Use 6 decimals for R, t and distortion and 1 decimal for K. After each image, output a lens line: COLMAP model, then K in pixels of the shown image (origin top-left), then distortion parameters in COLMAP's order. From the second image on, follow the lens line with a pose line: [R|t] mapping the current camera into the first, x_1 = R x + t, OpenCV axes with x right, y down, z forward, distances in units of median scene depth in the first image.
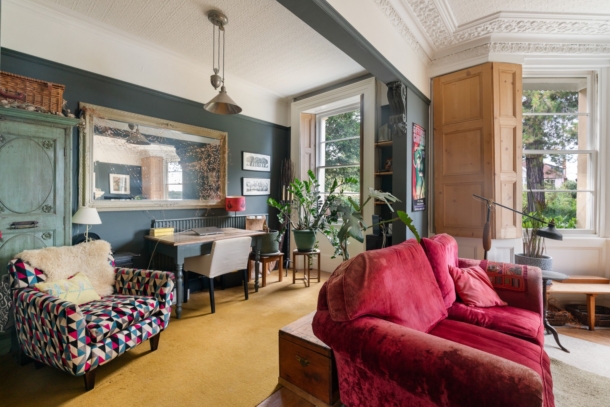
lens RADIAL K [[268.1, 0, 305.4], [0, 268.1, 198.5], [0, 0, 1]] dist [-0.002705, -0.000458]
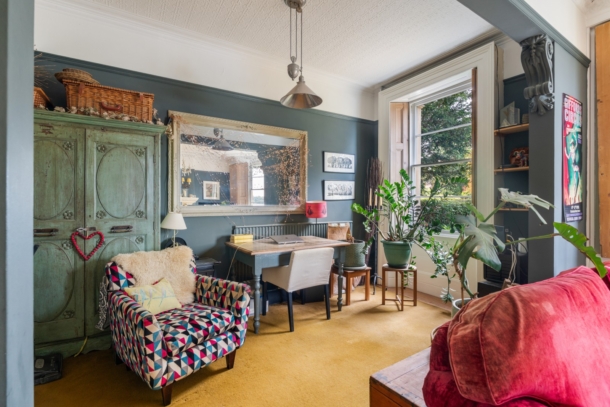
lens RADIAL K [[268.1, 0, 305.4], [0, 268.1, 198.5], [0, 0, 1]] dist [-0.002705, -0.000458]
pose [[0.954721, -0.007723, -0.297404, -0.030474], [0.002304, 0.999825, -0.018567, -0.000899], [0.297495, 0.017042, 0.954571, 0.147706]]
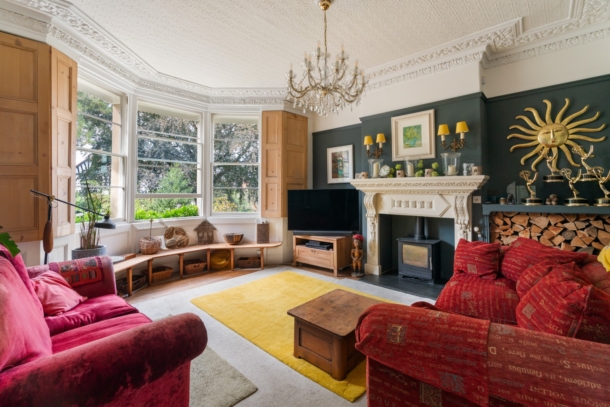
lens RADIAL K [[272.2, 0, 305.9], [0, 272.2, 189.1], [0, 0, 1]] dist [-0.000769, -0.000103]
pose [[0.037236, 0.002050, 0.999304, -0.226873], [0.013867, 0.999901, -0.002568, -0.004712], [-0.999210, 0.013953, 0.037204, 0.110720]]
